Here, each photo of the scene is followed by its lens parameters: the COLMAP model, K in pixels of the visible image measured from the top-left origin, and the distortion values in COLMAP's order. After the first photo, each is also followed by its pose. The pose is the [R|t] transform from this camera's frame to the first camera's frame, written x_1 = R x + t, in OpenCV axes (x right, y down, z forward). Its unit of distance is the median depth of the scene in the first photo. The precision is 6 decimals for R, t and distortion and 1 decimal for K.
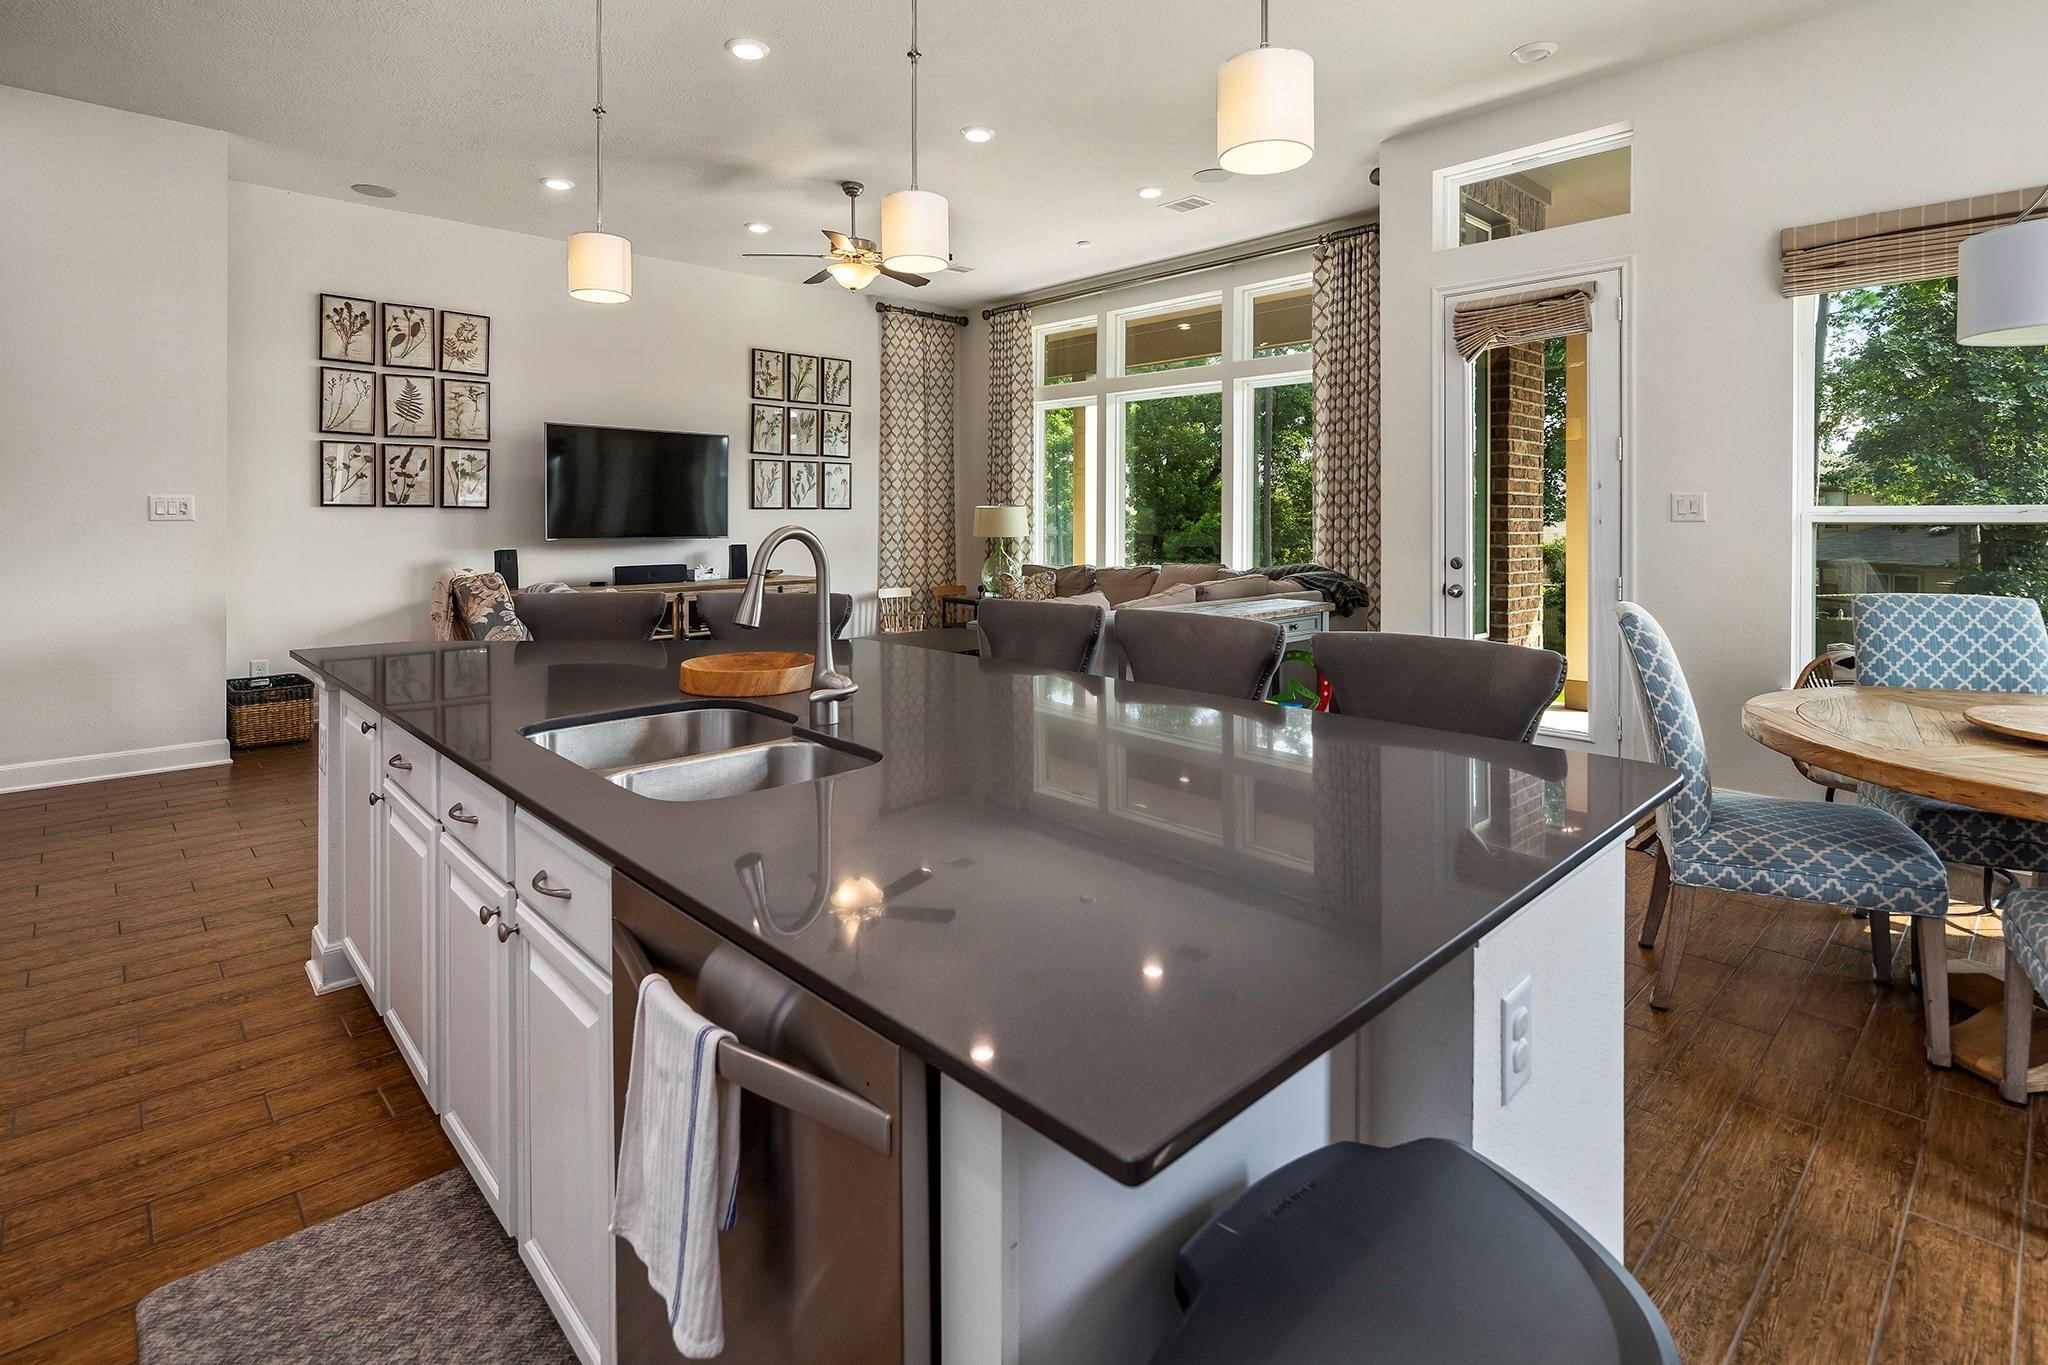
lens RADIAL K [[992.2, 0, 991.7], [0, 992.2, 520.1], [0, 0, 1]] dist [0.001499, -0.003142]
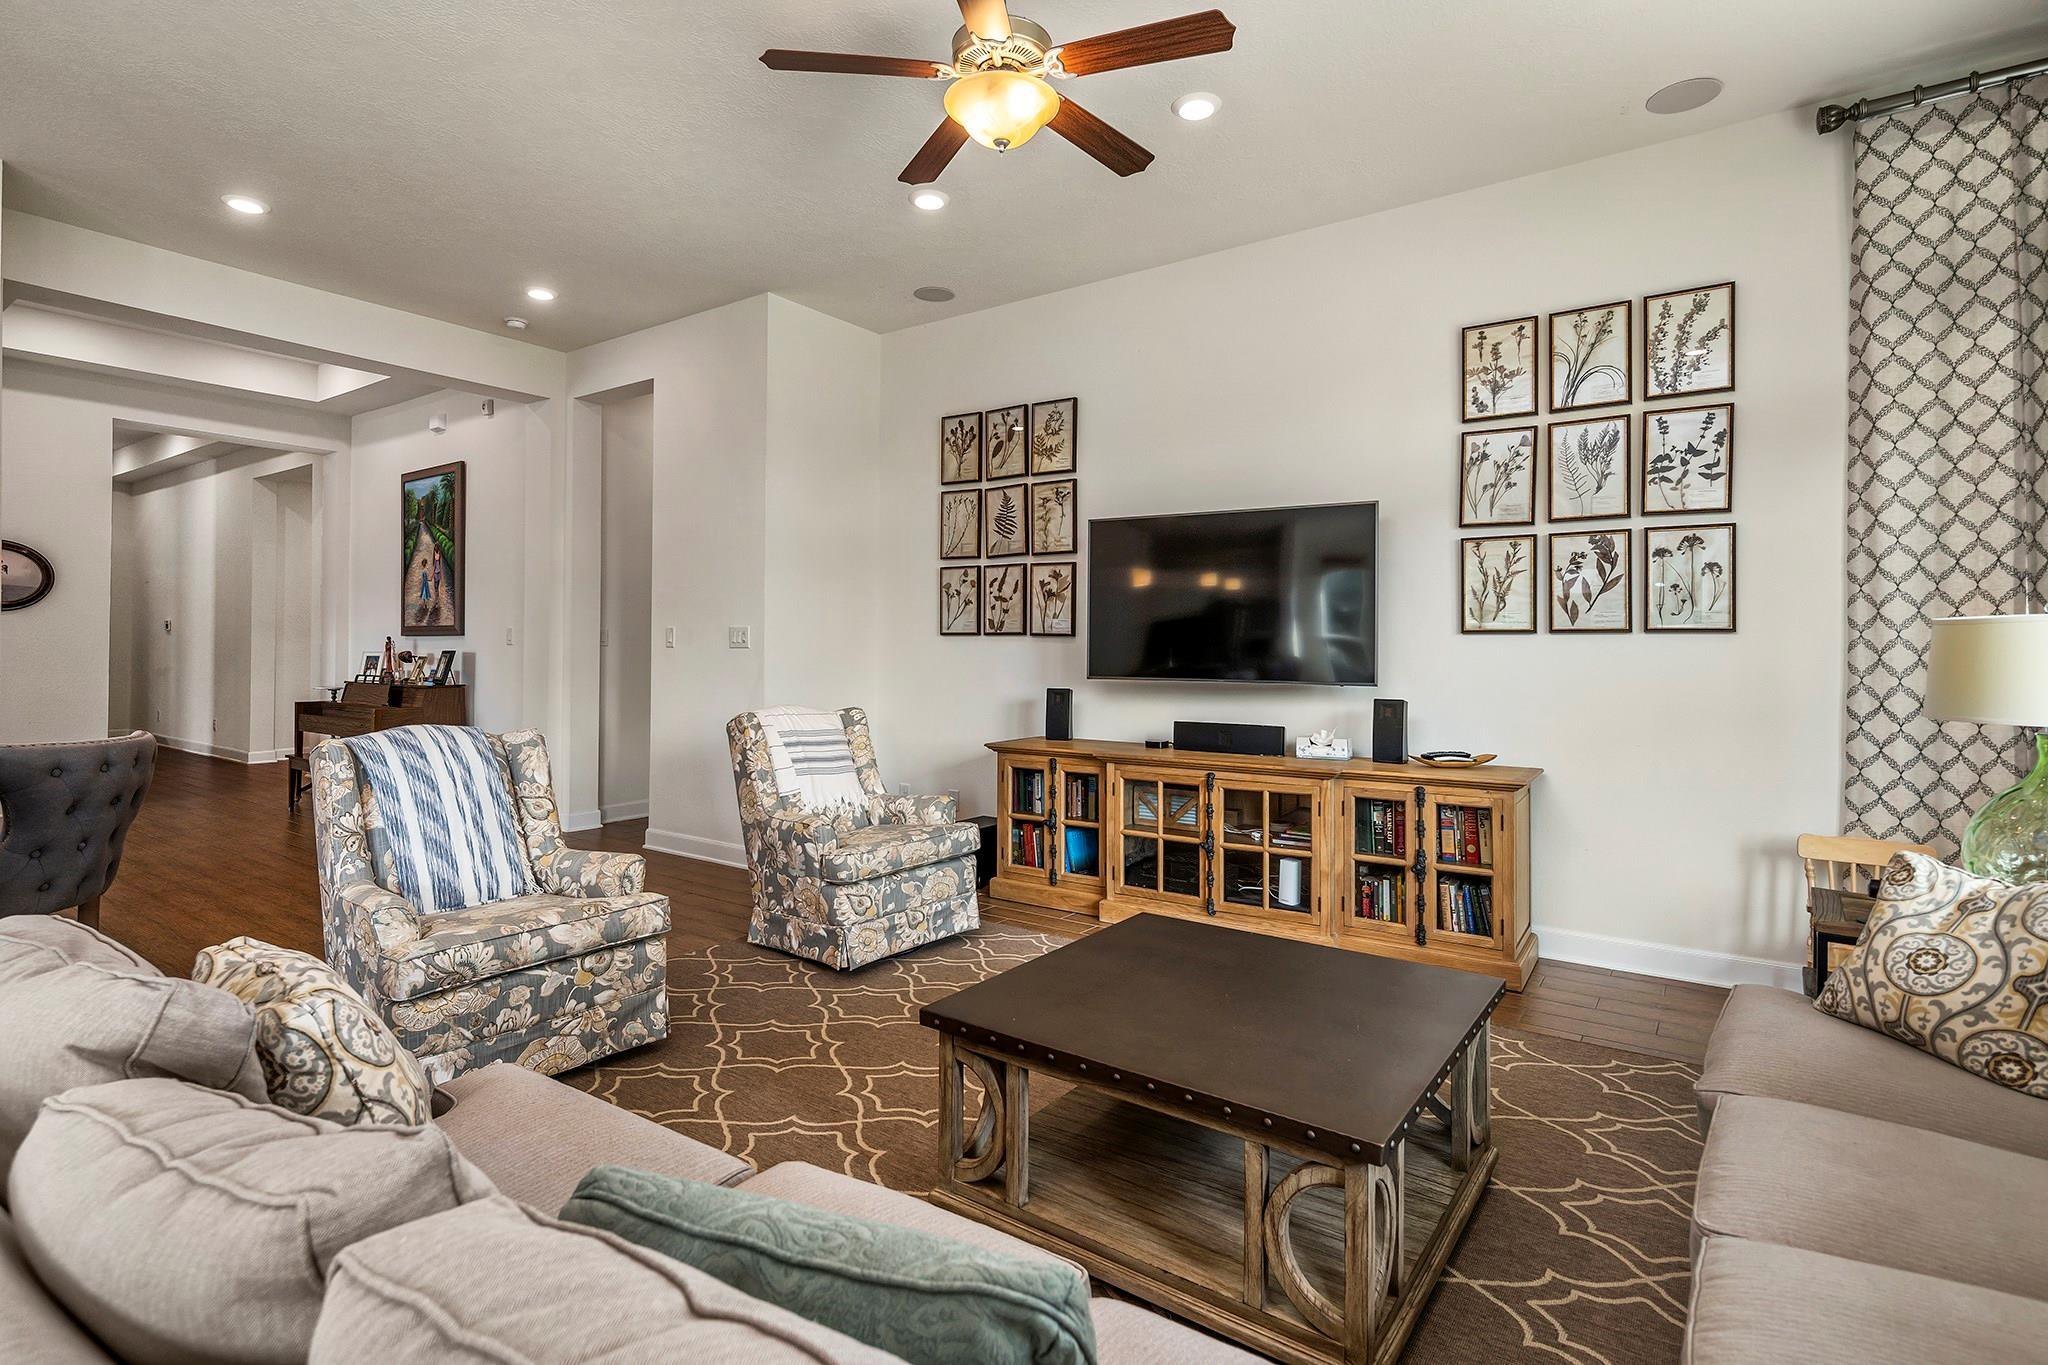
lens RADIAL K [[992.2, 0, 1028.0], [0, 992.2, 638.6], [0, 0, 1]] dist [0.001499, -0.003142]
pose [[0.208273, -0.006162, -0.978051, 0.270288], [-0.008144, 0.999935, -0.008035, -0.002957], [0.978037, 0.009639, 0.208209, 0.800025]]
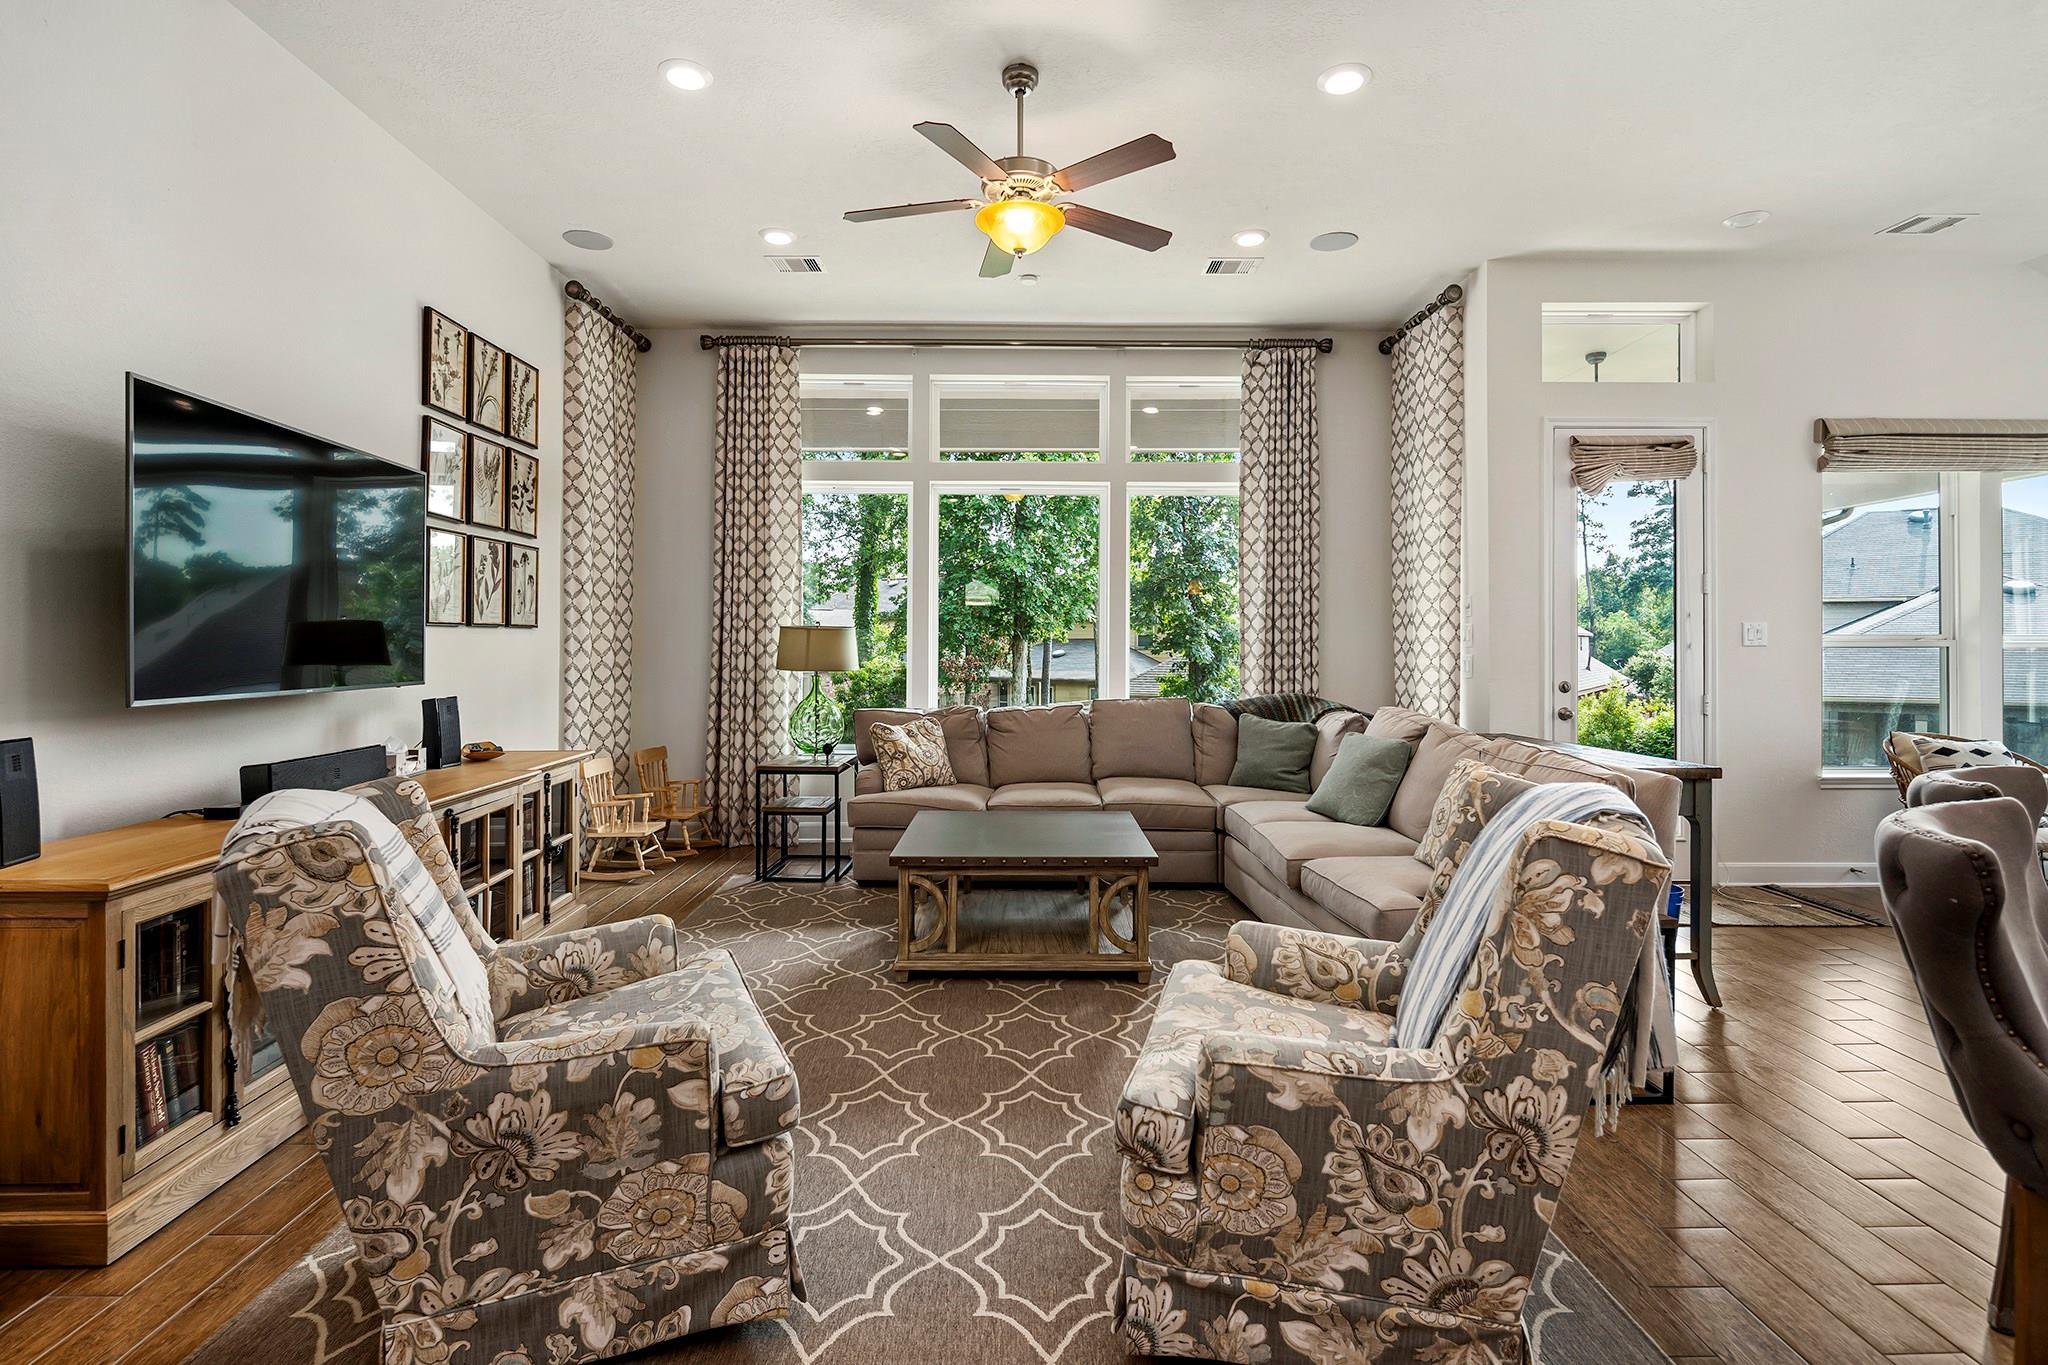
lens RADIAL K [[992.2, 0, 1011.7], [0, 992.2, 637.7], [0, 0, 1]] dist [0.001499, -0.003142]
pose [[0.673241, 0.003930, 0.739412, -0.494976], [0.000931, 0.999981, -0.006163, -0.002051], [-0.739422, 0.004838, 0.673225, 0.530964]]
